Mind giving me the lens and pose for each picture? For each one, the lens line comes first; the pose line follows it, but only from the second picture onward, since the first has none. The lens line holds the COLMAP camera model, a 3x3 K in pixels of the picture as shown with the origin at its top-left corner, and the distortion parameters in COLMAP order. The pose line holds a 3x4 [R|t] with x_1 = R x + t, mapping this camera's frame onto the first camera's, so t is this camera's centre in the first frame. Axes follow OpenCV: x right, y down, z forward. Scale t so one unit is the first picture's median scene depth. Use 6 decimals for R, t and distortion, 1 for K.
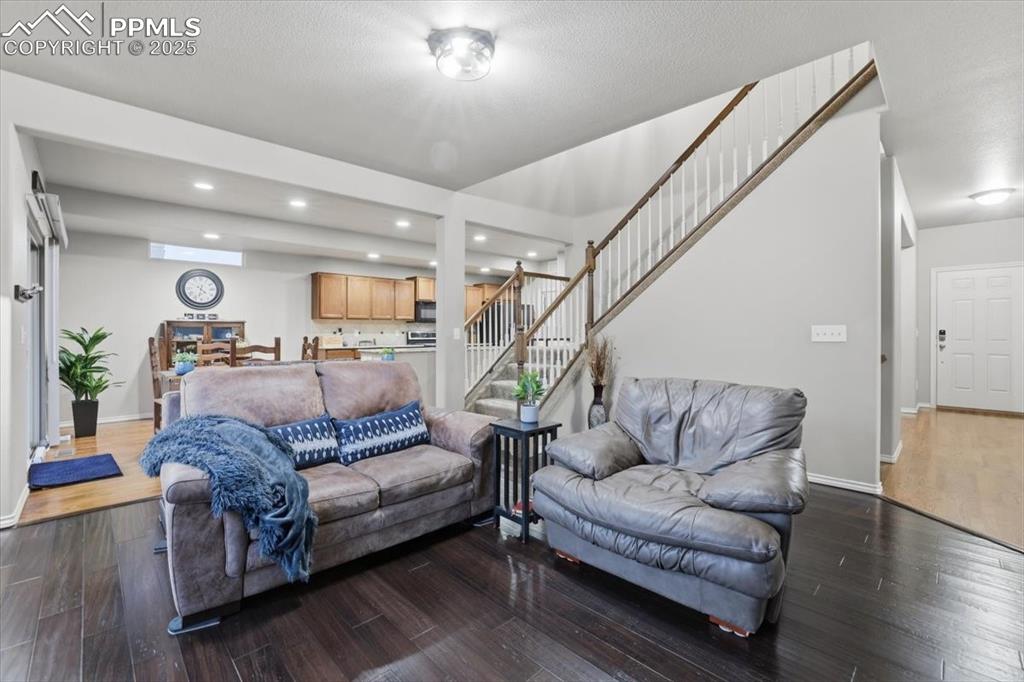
lens RADIAL K [[448.4, 0, 509.1], [0, 448.4, 337.2], [0, 0, 1]] dist [-0.016826, 0.000276]
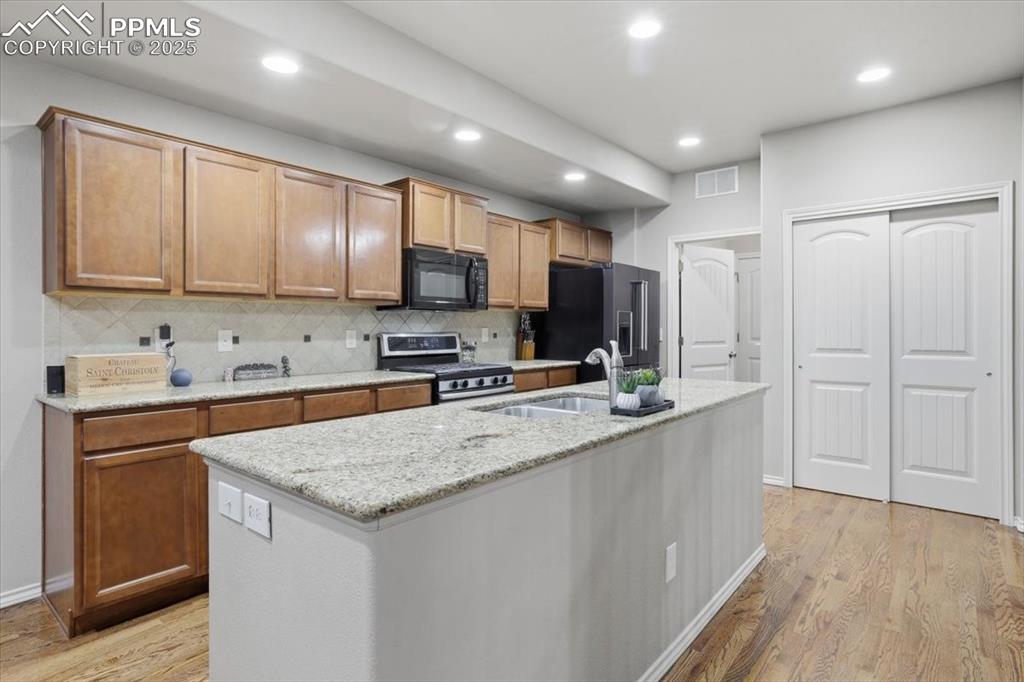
lens RADIAL K [[530.8, 0, 512.0], [0, 530.8, 341.0], [0, 0, 1]] dist [-0.001102, 0.000055]
pose [[0.993406, -0.004428, 0.114565, -0.173949], [0.003164, 0.999932, 0.011212, -0.011830], [-0.114607, -0.010776, 0.993352, 0.575551]]
